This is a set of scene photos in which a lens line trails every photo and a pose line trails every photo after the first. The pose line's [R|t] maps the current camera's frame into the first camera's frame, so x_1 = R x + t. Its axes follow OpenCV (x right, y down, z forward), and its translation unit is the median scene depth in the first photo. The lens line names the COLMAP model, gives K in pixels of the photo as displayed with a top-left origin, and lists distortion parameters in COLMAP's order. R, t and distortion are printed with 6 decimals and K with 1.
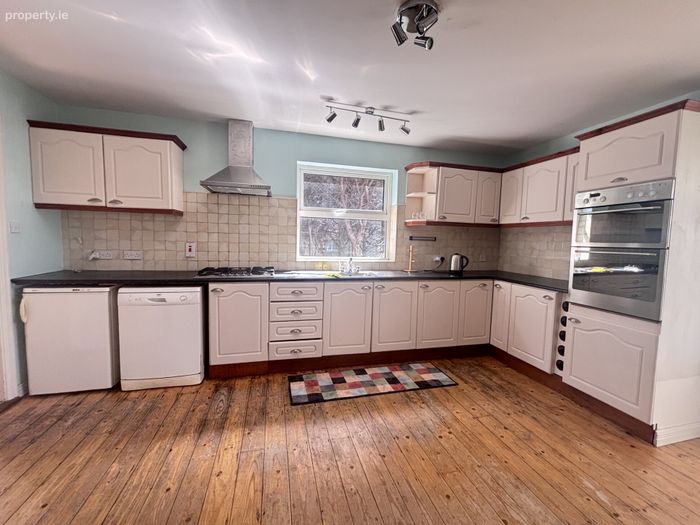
lens RADIAL K [[292.6, 0, 350.0], [0, 292.6, 262.5], [0, 0, 1]] dist [0.014261, -0.000239]
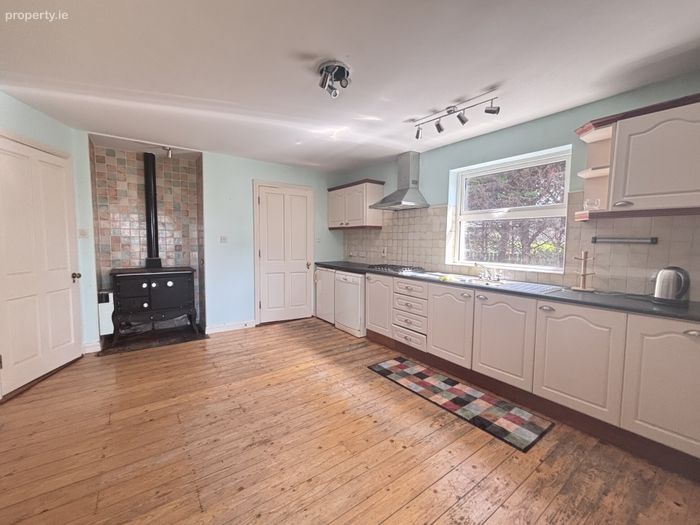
lens RADIAL K [[292.6, 0, 350.0], [0, 292.6, 262.5], [0, 0, 1]] dist [0.014261, -0.000239]
pose [[0.371140, 0.047104, -0.927381, 0.815400], [-0.077669, 0.996788, 0.019546, -0.005279], [0.925323, 0.064775, 0.373607, 0.334250]]
